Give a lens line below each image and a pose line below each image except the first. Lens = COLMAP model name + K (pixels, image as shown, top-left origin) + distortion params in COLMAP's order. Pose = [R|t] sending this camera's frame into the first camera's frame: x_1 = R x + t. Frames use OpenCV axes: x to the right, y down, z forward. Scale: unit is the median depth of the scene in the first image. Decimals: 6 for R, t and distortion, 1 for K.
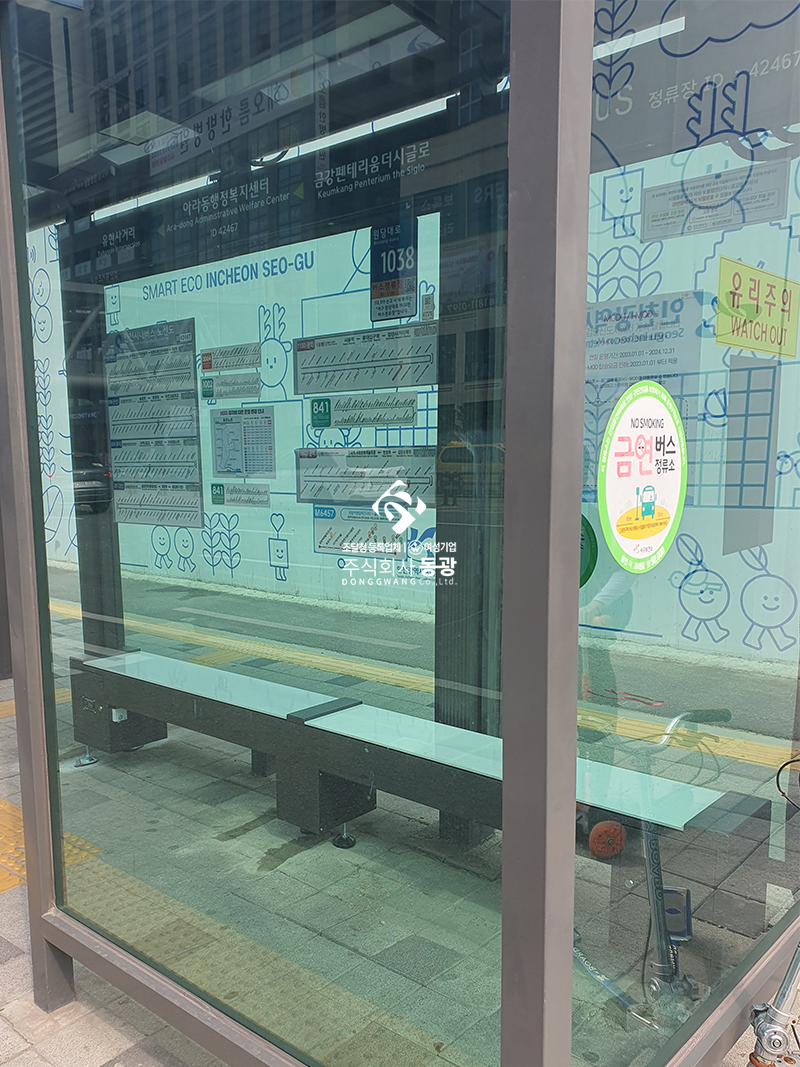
lens RADIAL K [[921.0, 0, 490.3], [0, 921.0, 536.5], [0, 0, 1]] dist [-0.009875, -0.003604]
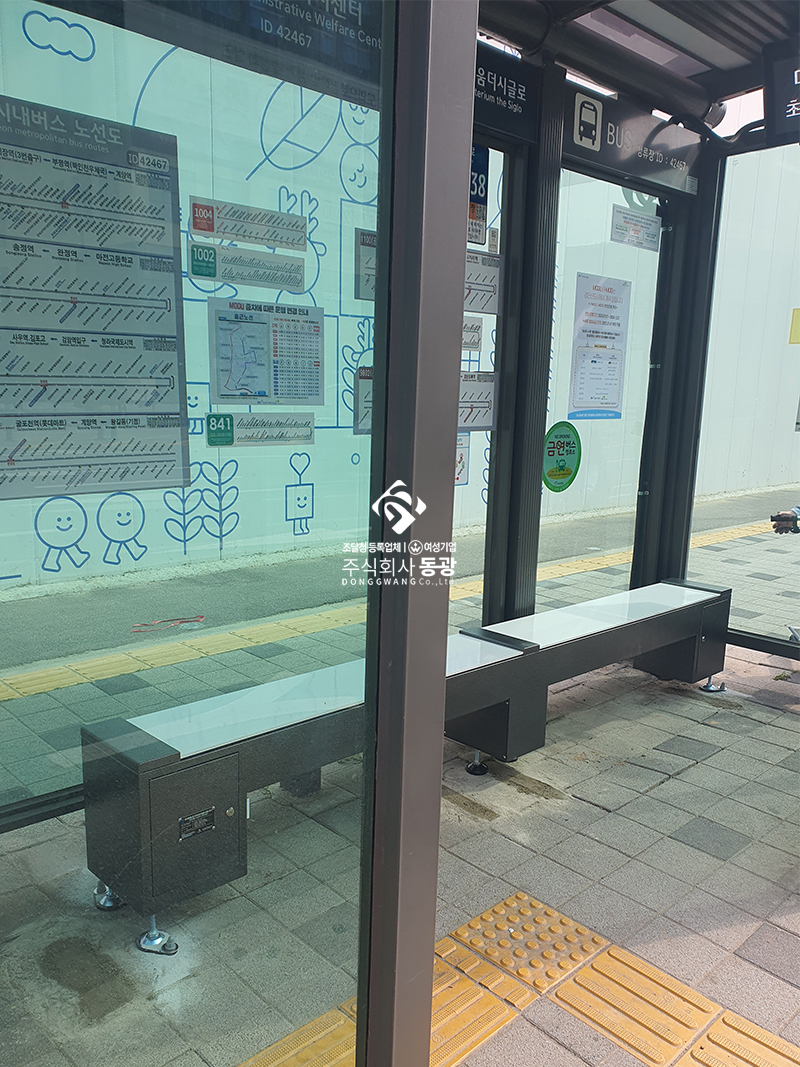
lens RADIAL K [[826.2, 0, 400.0], [0, 826.2, 533.5], [0, 0, 1]] dist [-0.009867, -0.002758]
pose [[0.157403, -0.162354, 0.974097, -0.915727], [0.065443, 0.985940, 0.153753, -0.058532], [-0.985364, 0.039547, 0.165814, 0.823644]]
